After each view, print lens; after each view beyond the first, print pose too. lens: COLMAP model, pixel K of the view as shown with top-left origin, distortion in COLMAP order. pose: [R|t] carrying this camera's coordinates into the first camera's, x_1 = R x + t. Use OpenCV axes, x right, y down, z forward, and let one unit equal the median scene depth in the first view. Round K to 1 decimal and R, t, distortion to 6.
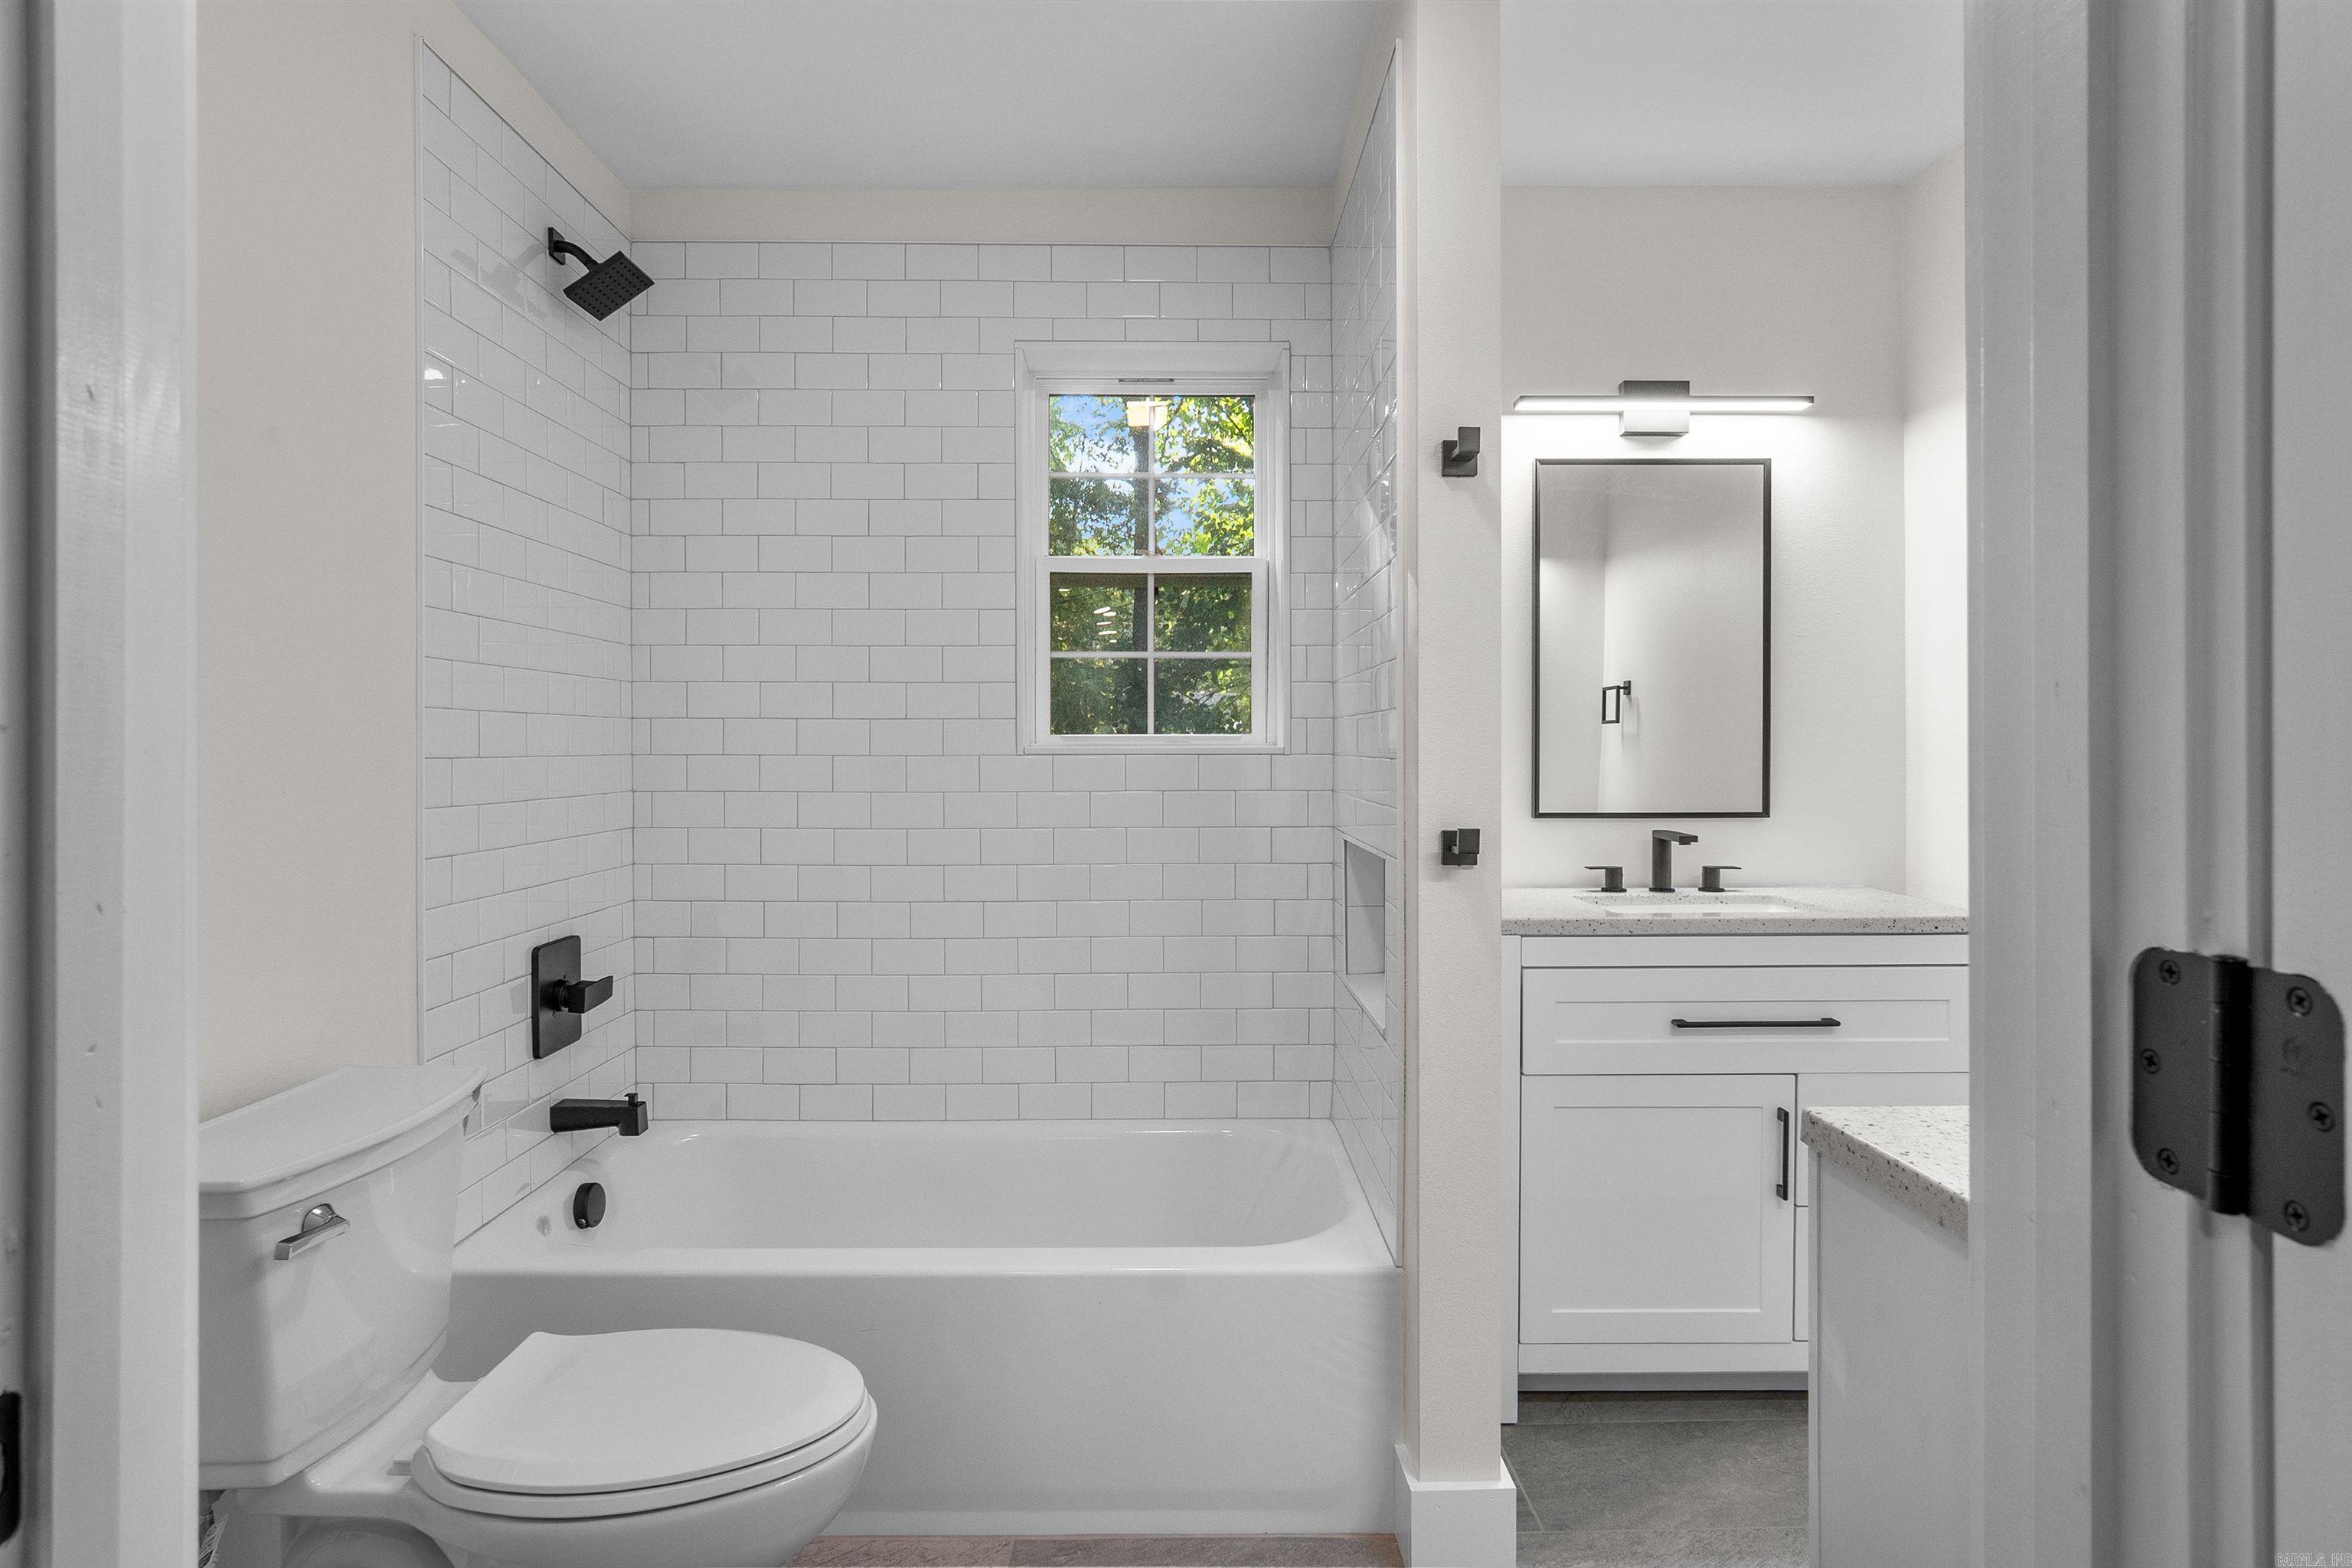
lens RADIAL K [[1313.3, 0, 1168.1], [0, 1313.3, 760.7], [0, 0, 1]] dist [-0.004603, 0.000093]
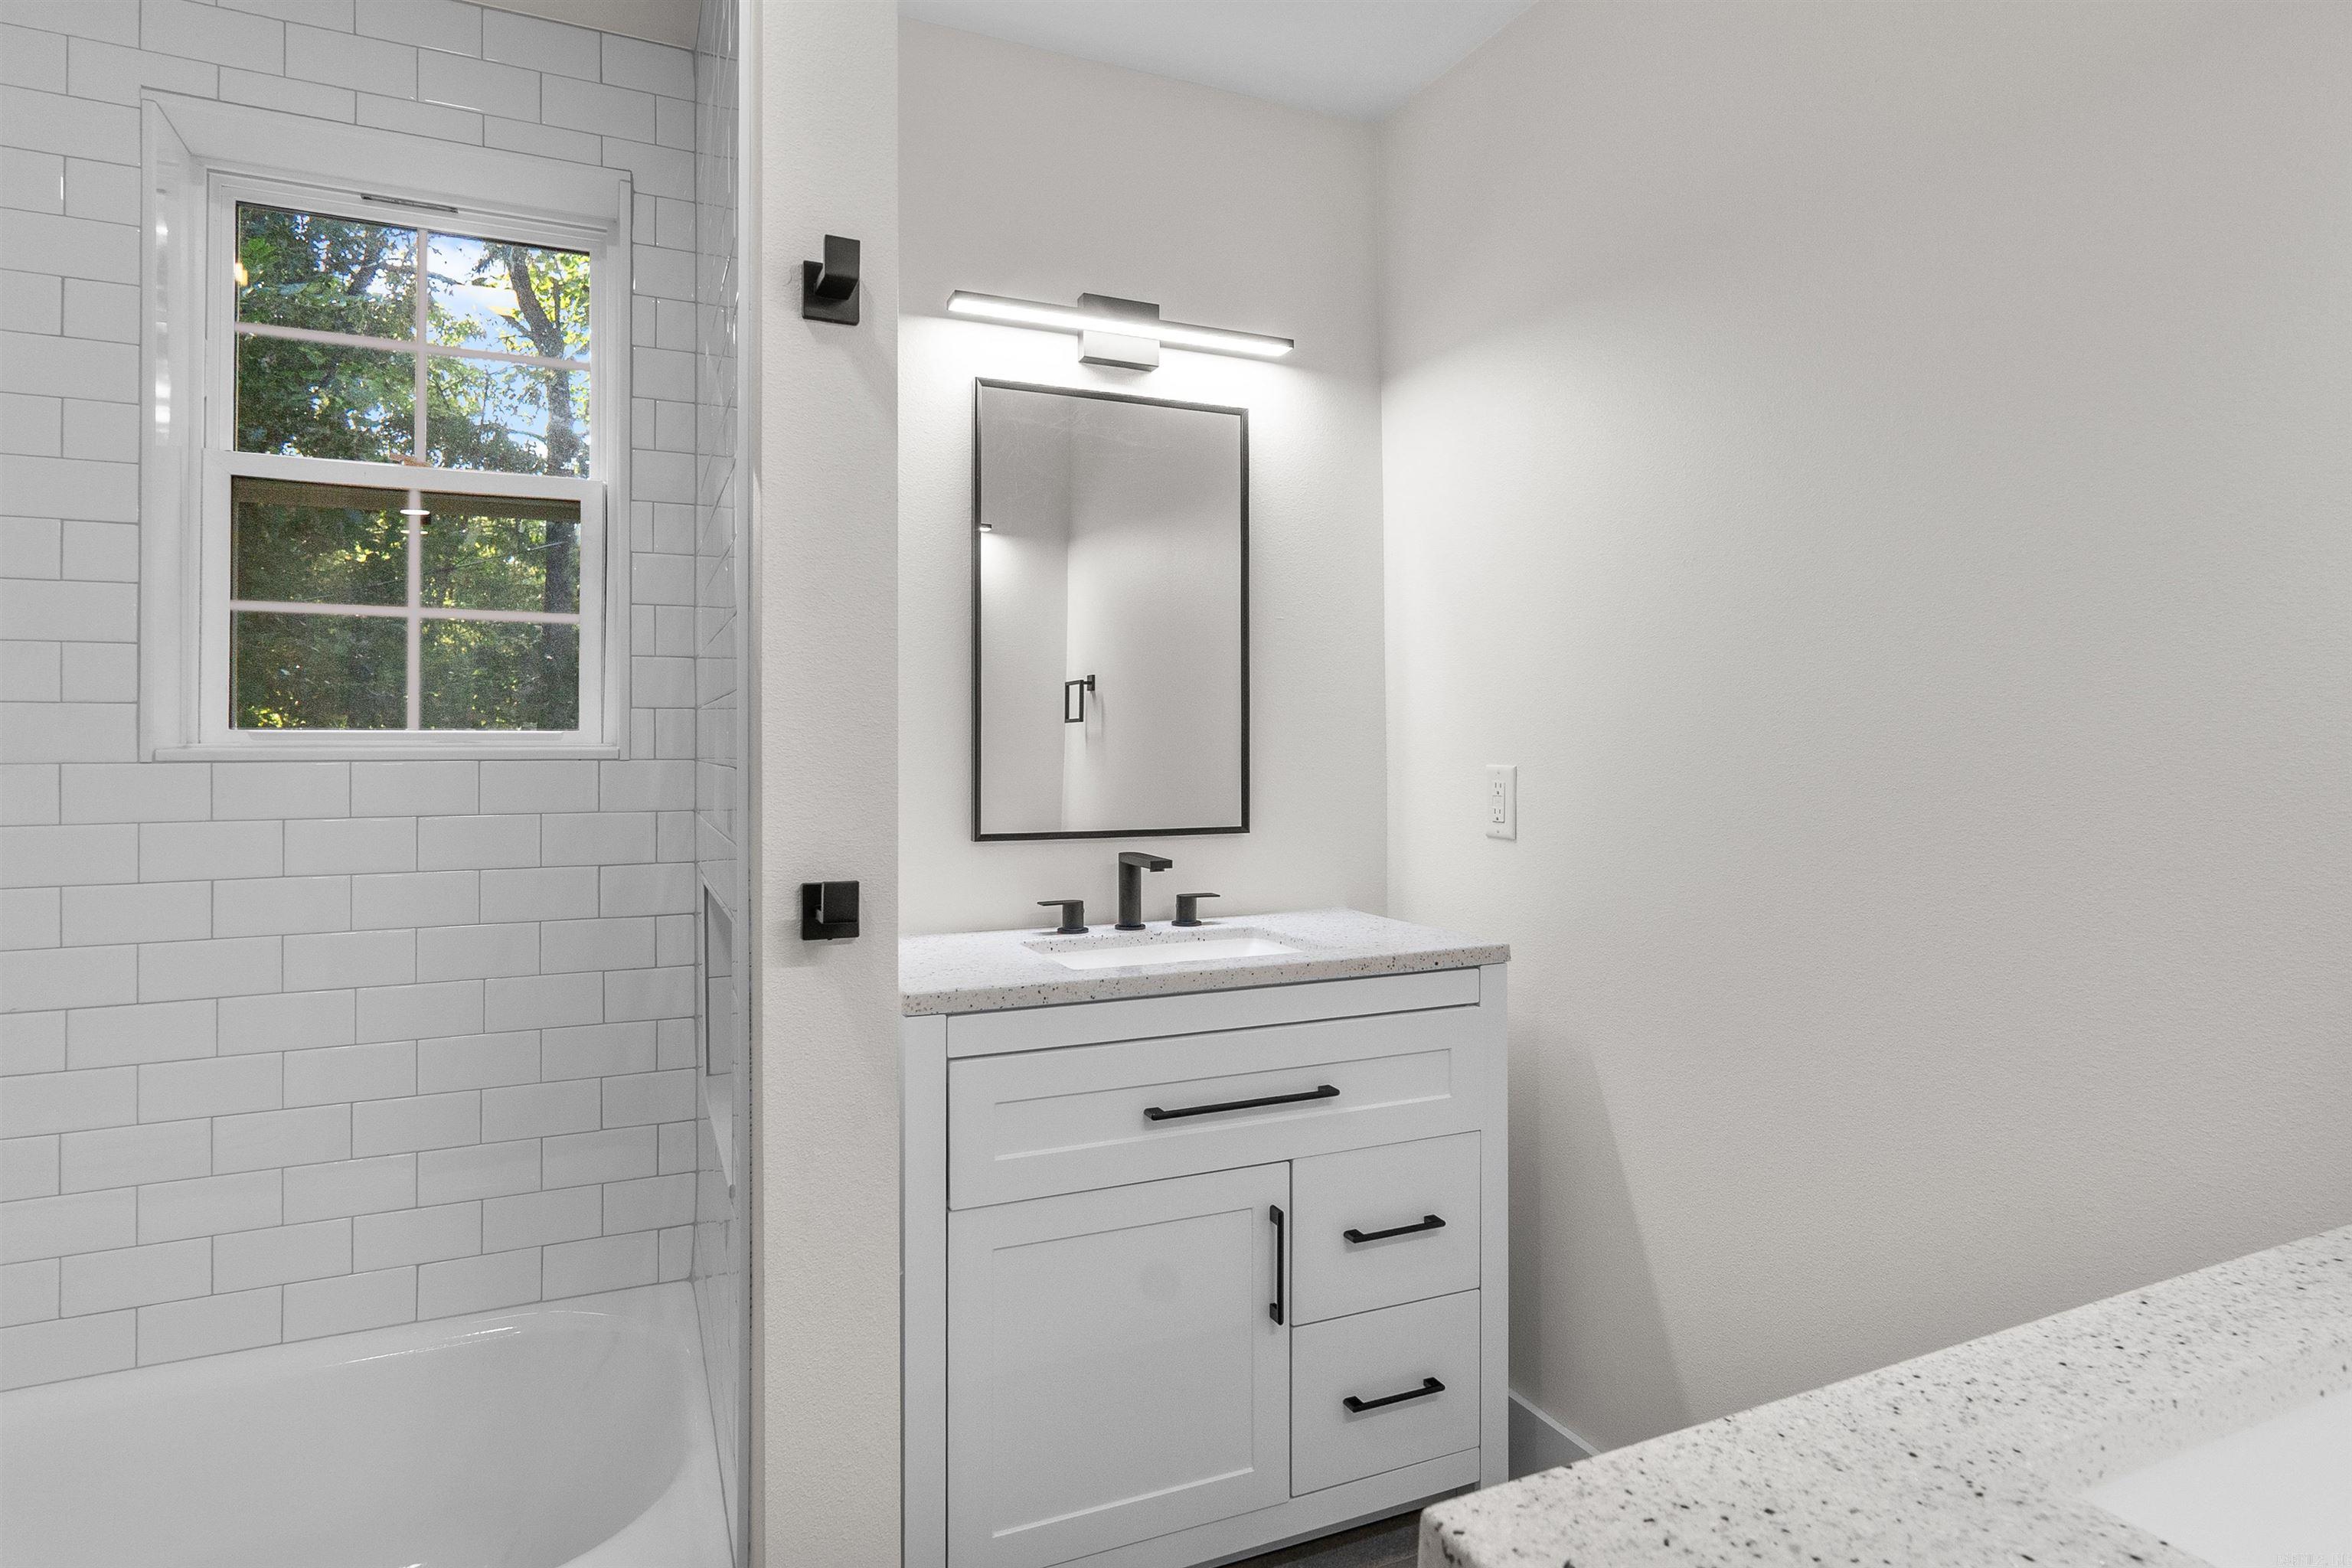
lens RADIAL K [[1276.2, 0, 1176.0], [0, 1276.2, 784.0], [0, 0, 1]] dist [-0.022573, 0.001644]
pose [[0.921260, -0.010609, 0.388804, 0.098380], [0.003728, 0.999823, 0.018449, -0.003302], [-0.388931, -0.015547, 0.921136, 0.268354]]
